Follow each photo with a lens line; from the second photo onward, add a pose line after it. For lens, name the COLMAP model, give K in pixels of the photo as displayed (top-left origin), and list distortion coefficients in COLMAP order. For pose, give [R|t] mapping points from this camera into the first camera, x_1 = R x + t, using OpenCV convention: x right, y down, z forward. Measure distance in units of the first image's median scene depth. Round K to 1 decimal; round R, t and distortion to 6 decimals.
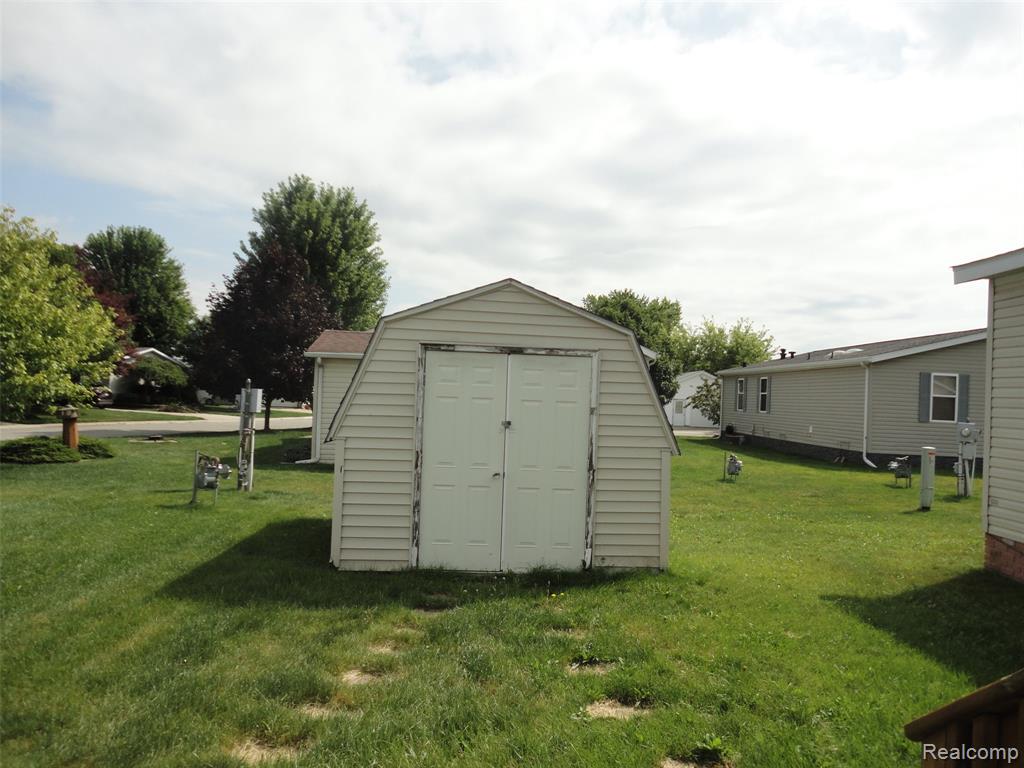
lens RADIAL K [[752.7, 0, 509.3], [0, 752.7, 394.4], [0, 0, 1]] dist [-0.006873, 0.016661]
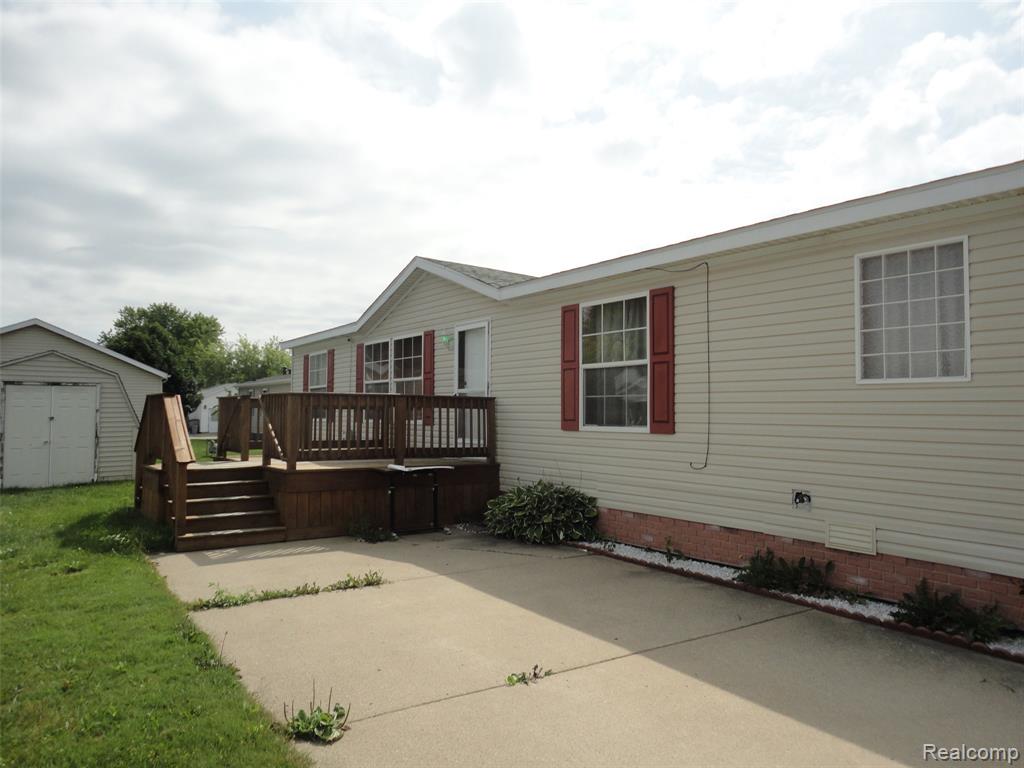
lens RADIAL K [[752.7, 0, 506.1], [0, 752.7, 376.3], [0, 0, 1]] dist [-0.006873, 0.016661]
pose [[0.844353, -0.009836, 0.535697, -0.011556], [0.029255, 0.999186, -0.027765, 0.003550], [-0.534988, 0.039115, 0.843954, -0.303855]]
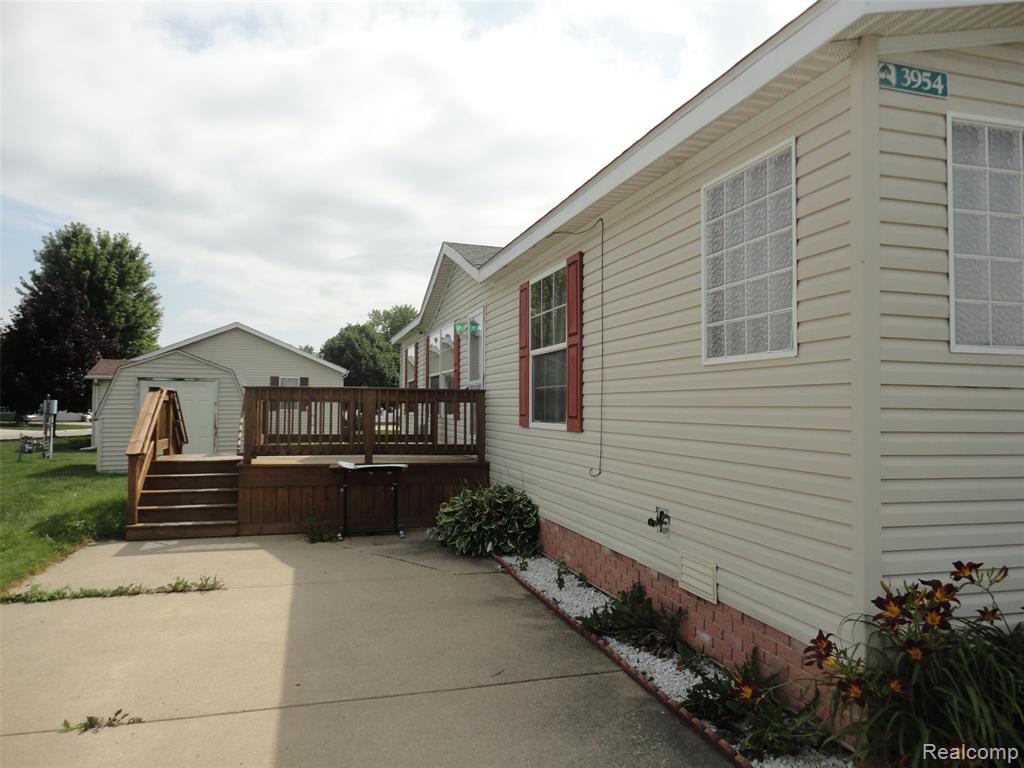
lens RADIAL K [[752.7, 0, 511.6], [0, 752.7, 390.4], [0, 0, 1]] dist [-0.006873, 0.016661]
pose [[0.969691, -0.028836, 0.242627, 0.090209], [0.032345, 0.999422, -0.010492, 0.007074], [-0.242184, 0.018022, 0.970063, -0.314161]]
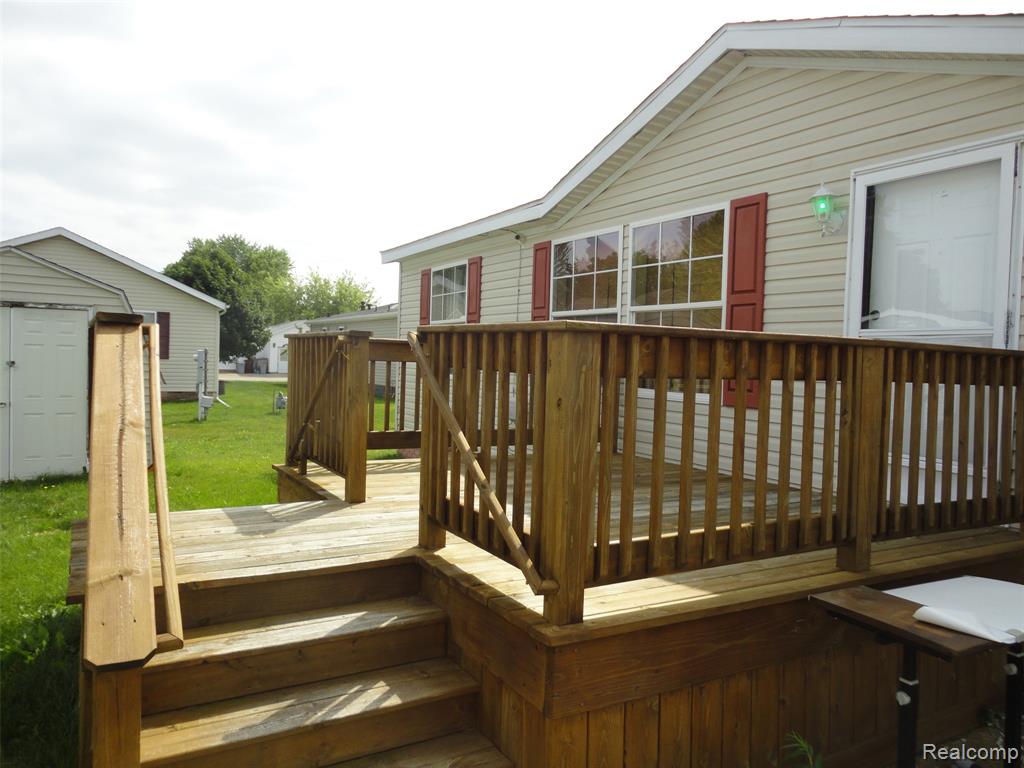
lens RADIAL K [[752.7, 0, 513.0], [0, 752.7, 375.2], [0, 0, 1]] dist [-0.006873, 0.016661]
pose [[0.882382, -0.024665, 0.469888, 0.029376], [0.004543, 0.999025, 0.043909, 0.001580], [-0.470513, -0.036610, 0.881633, -0.100257]]
